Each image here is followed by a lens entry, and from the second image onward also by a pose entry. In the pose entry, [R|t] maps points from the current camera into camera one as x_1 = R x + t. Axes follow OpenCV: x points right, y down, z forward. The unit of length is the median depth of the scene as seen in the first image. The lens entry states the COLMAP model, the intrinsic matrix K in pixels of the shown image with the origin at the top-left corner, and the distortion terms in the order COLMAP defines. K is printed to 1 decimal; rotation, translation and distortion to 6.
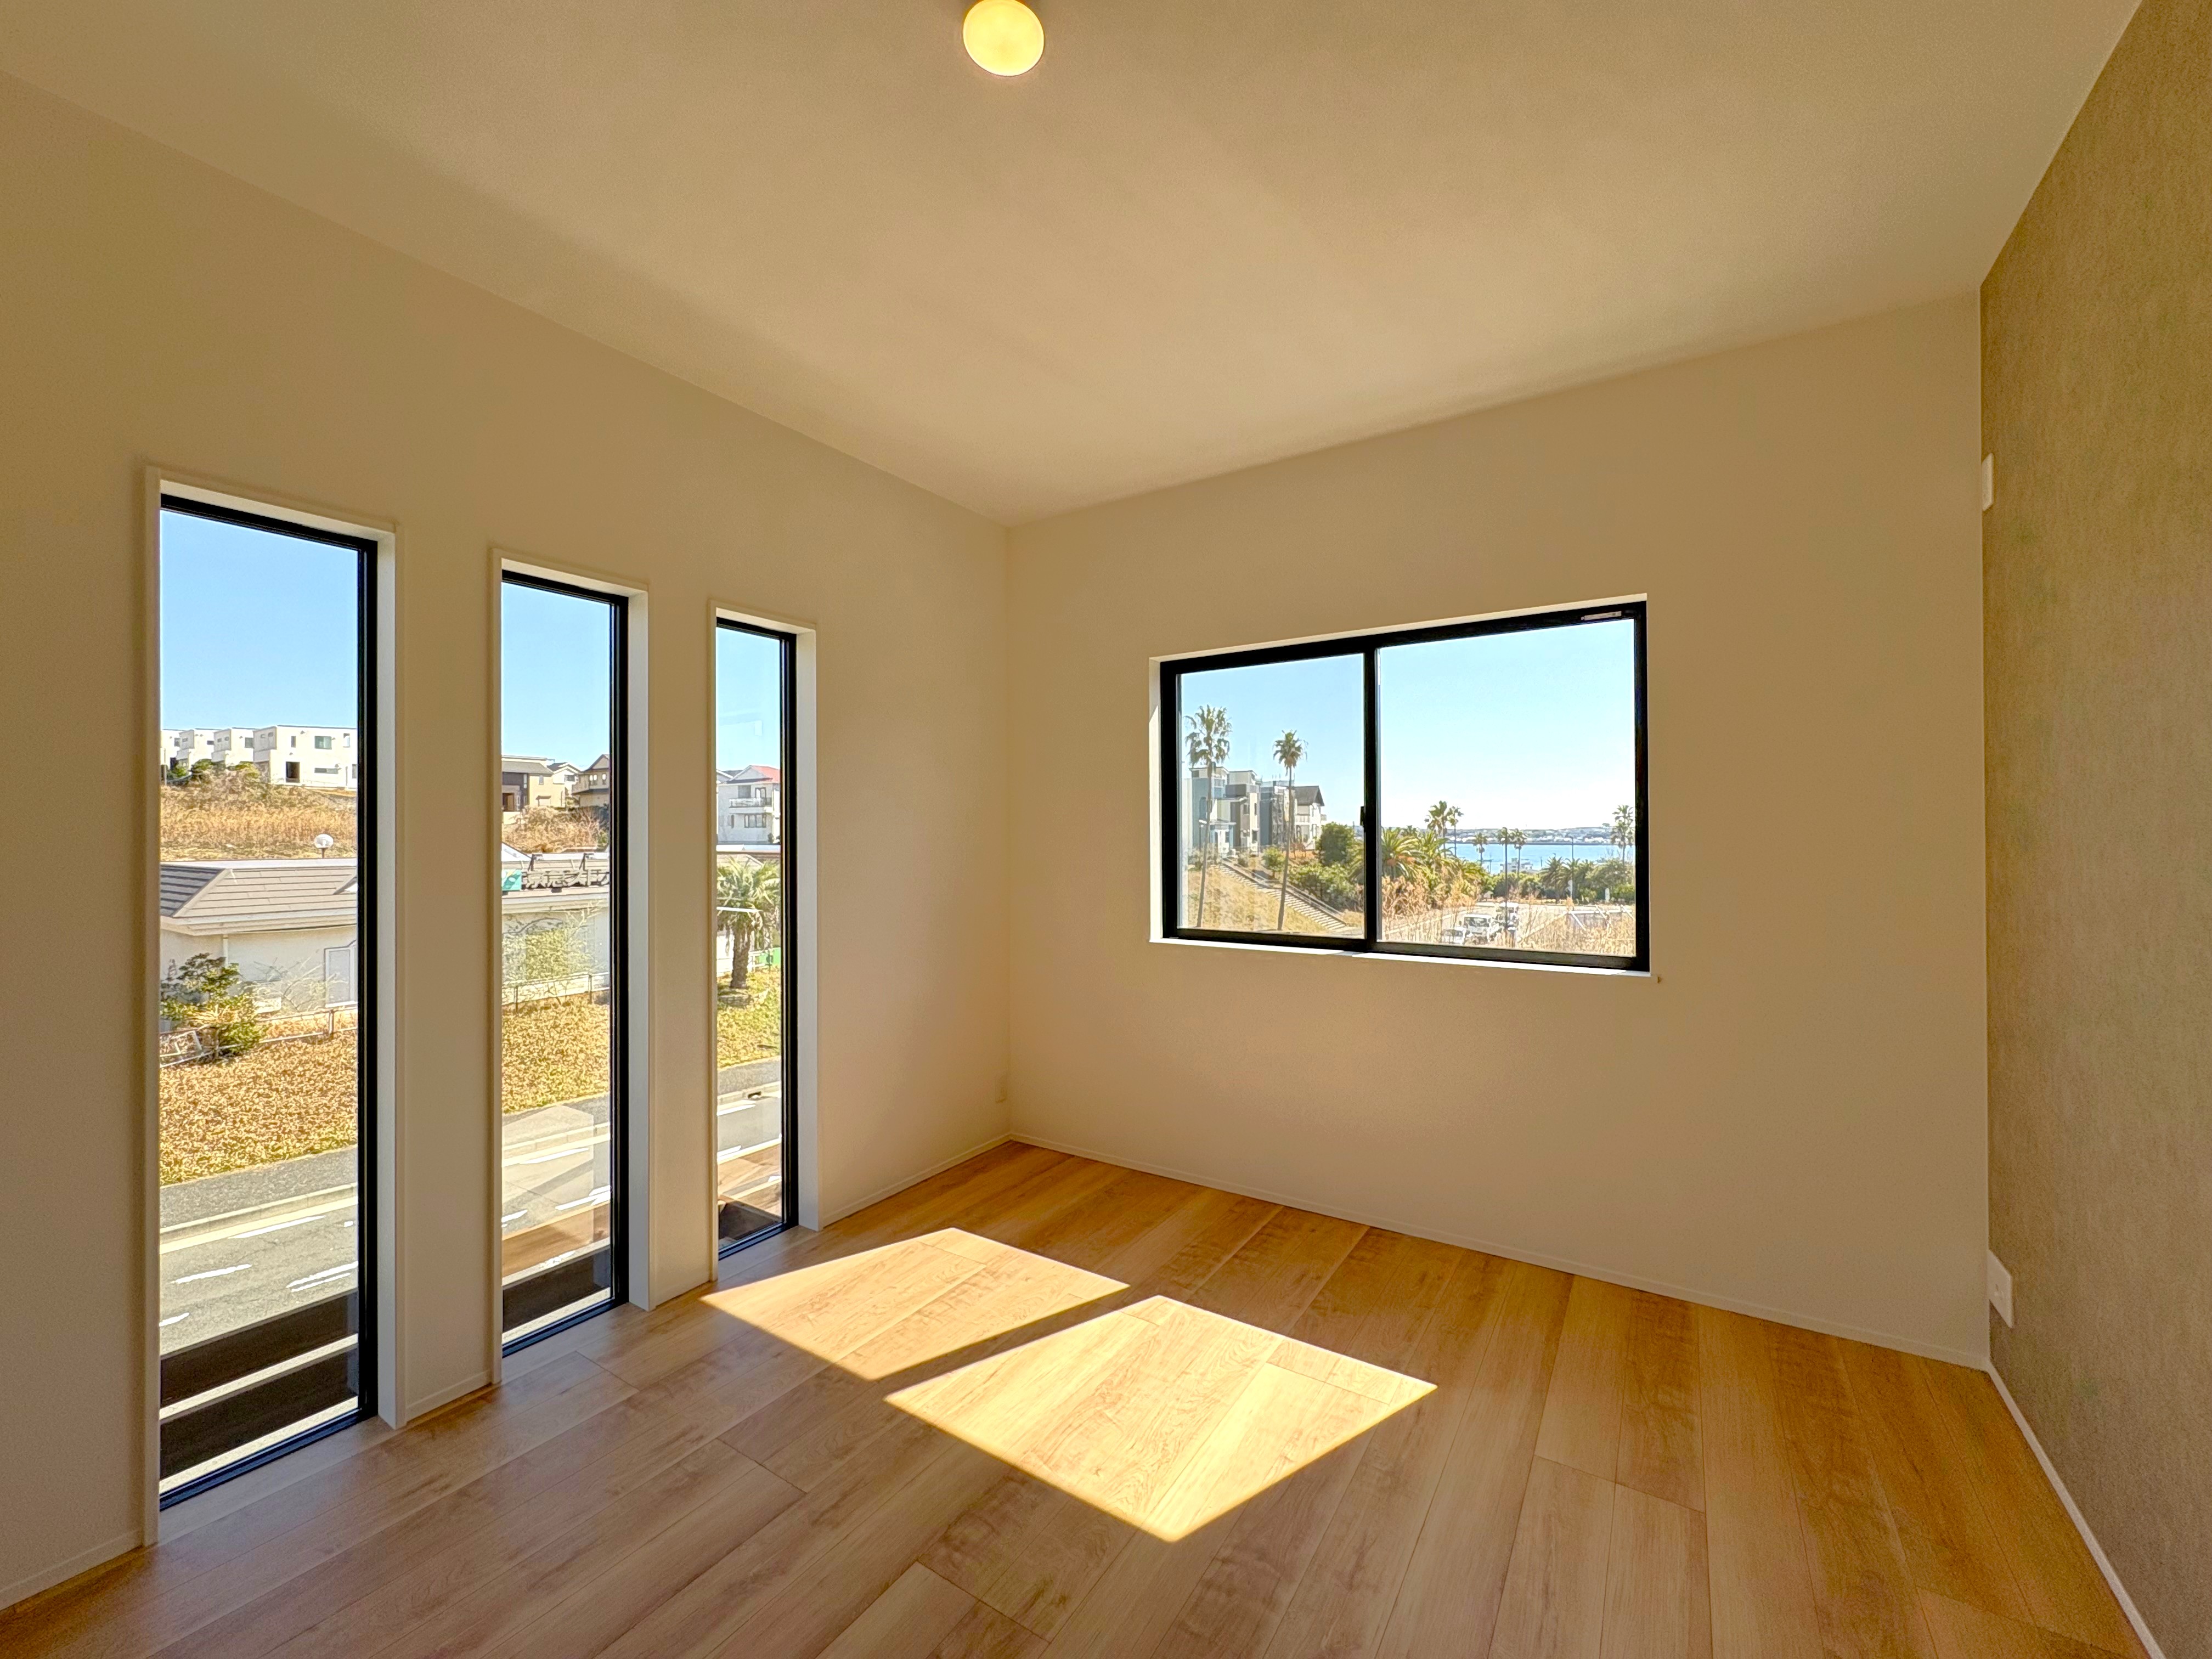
lens RADIAL K [[875.2, 0, 1109.6], [0, 875.2, 833.7], [0, 0, 1]] dist [-0.002234, 0.000954]
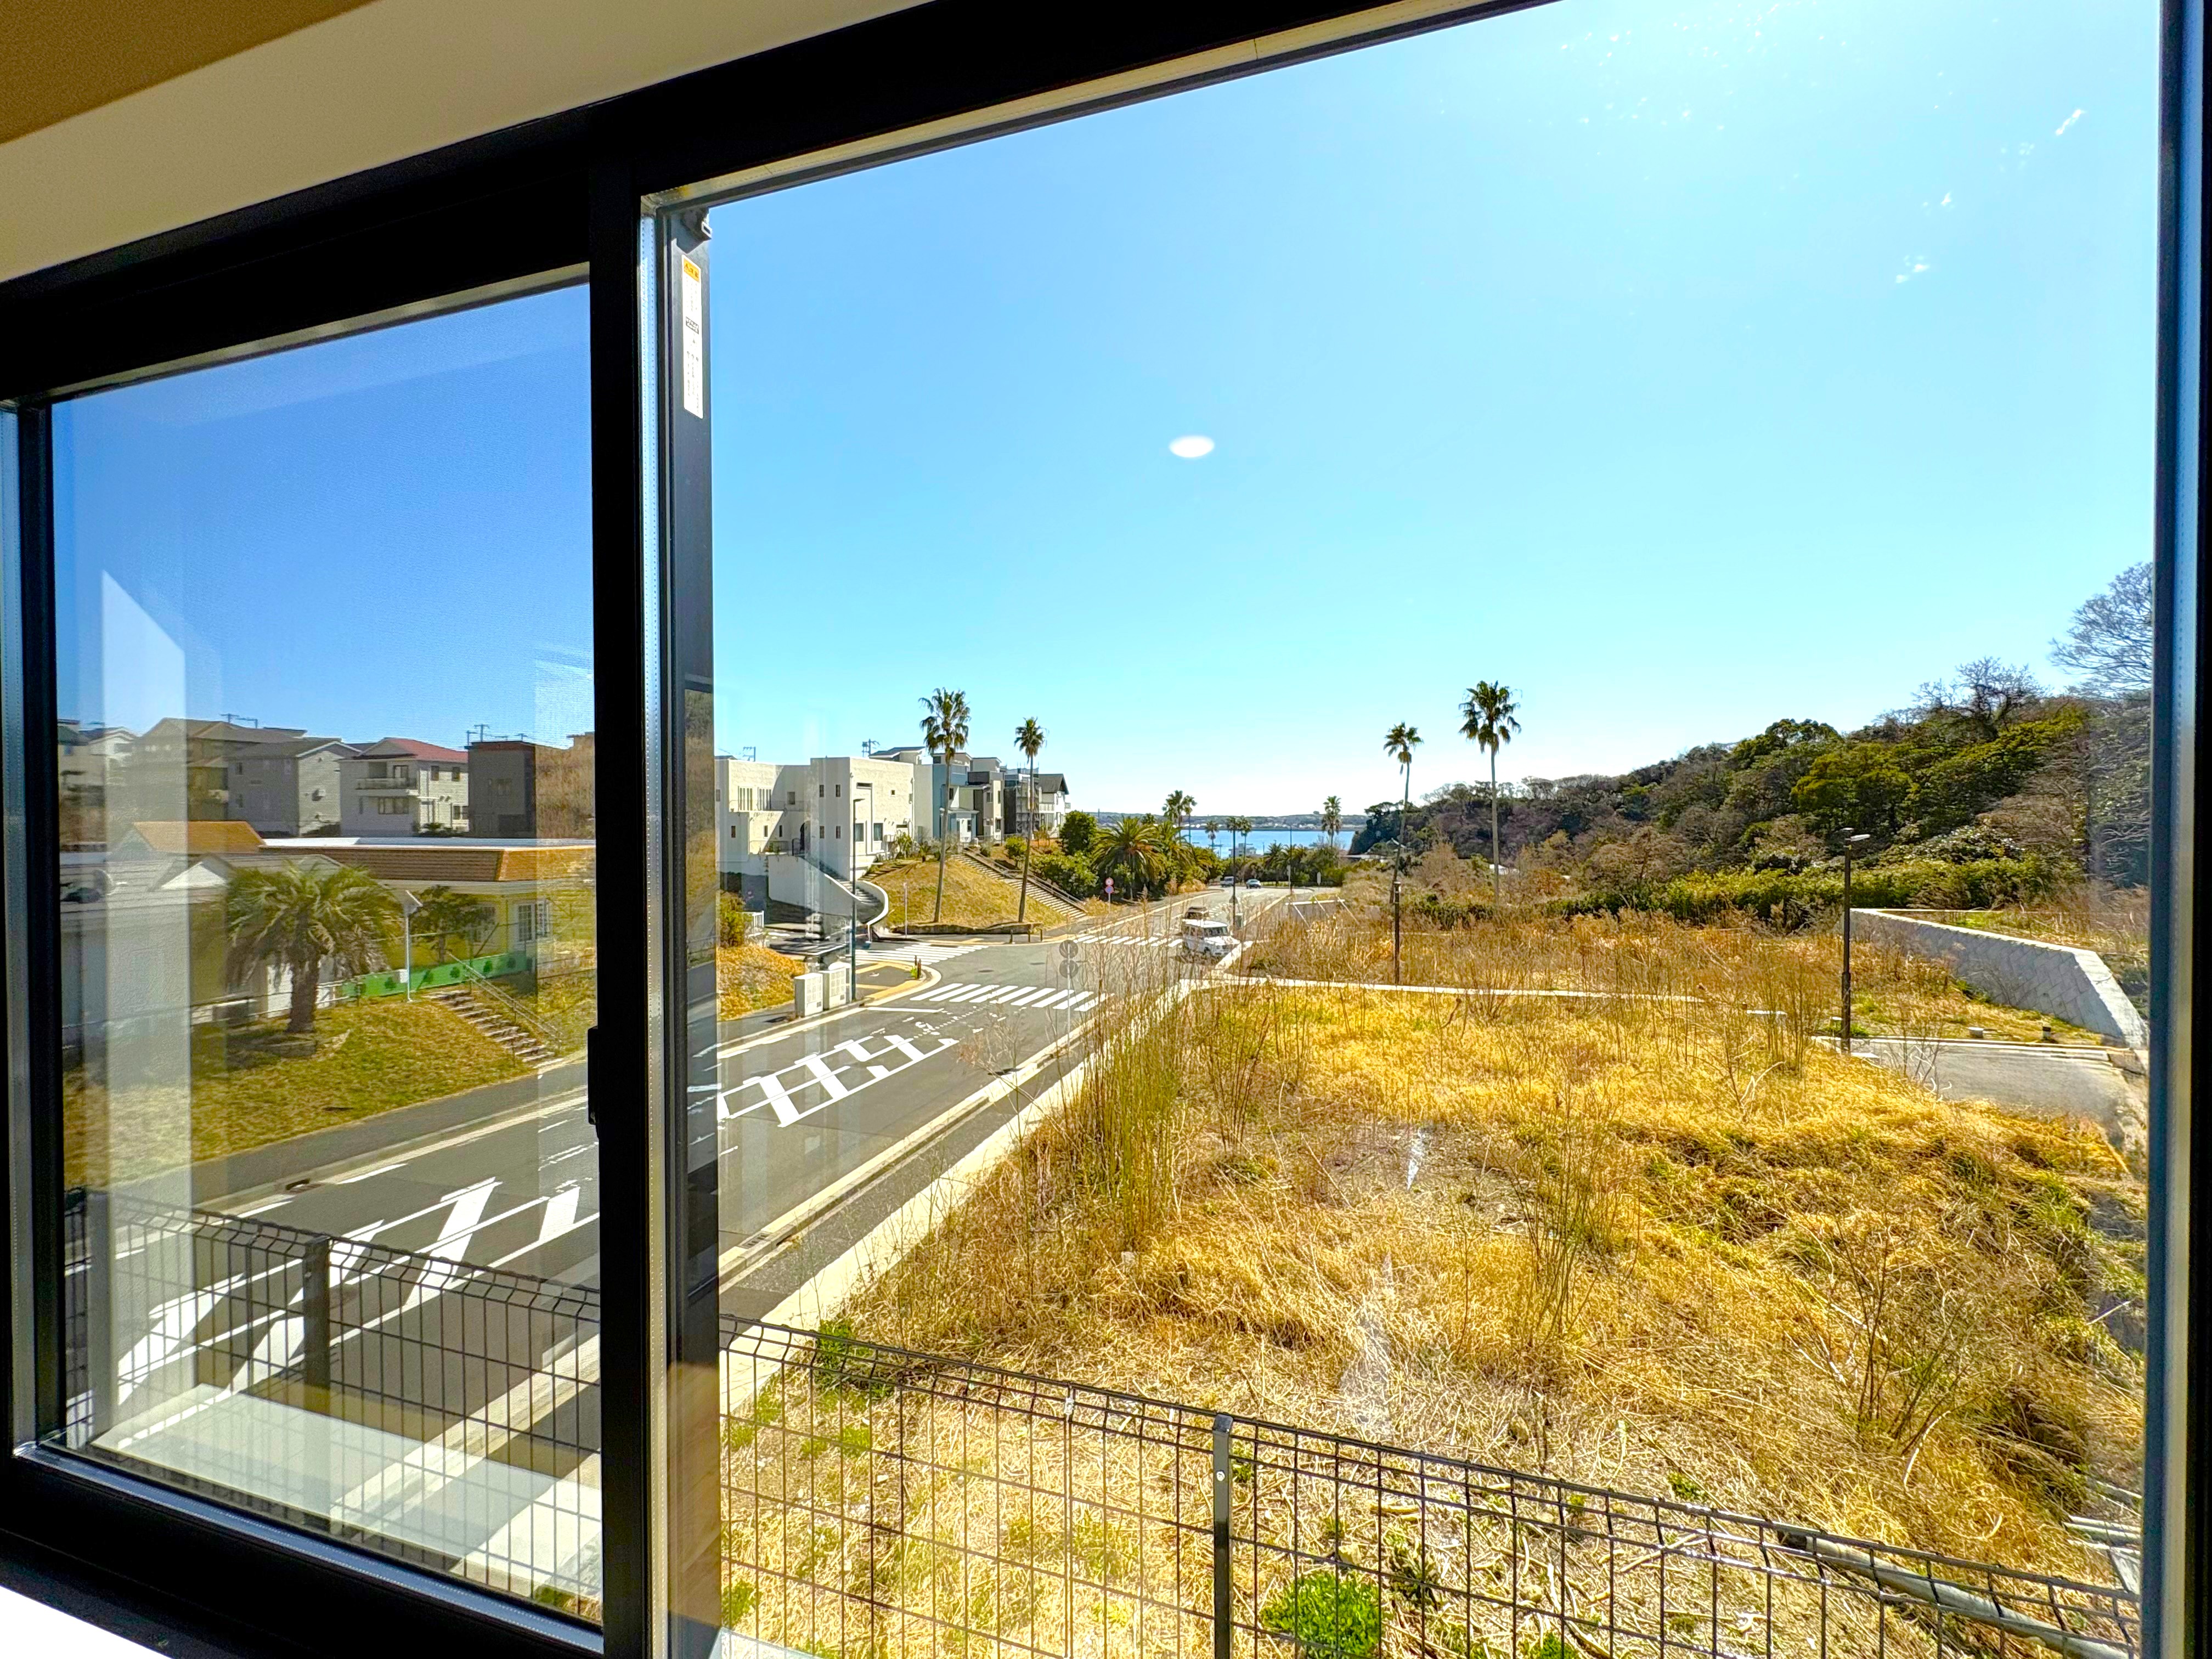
lens RADIAL K [[875.2, 0, 1114.5], [0, 875.2, 816.3], [0, 0, 1]] dist [-0.002234, 0.000954]
pose [[0.958154, 0.001376, 0.286249, 0.379183], [-0.000269, 0.999992, -0.003906, -0.083663], [-0.286253, 0.003665, 0.958147, 0.899527]]
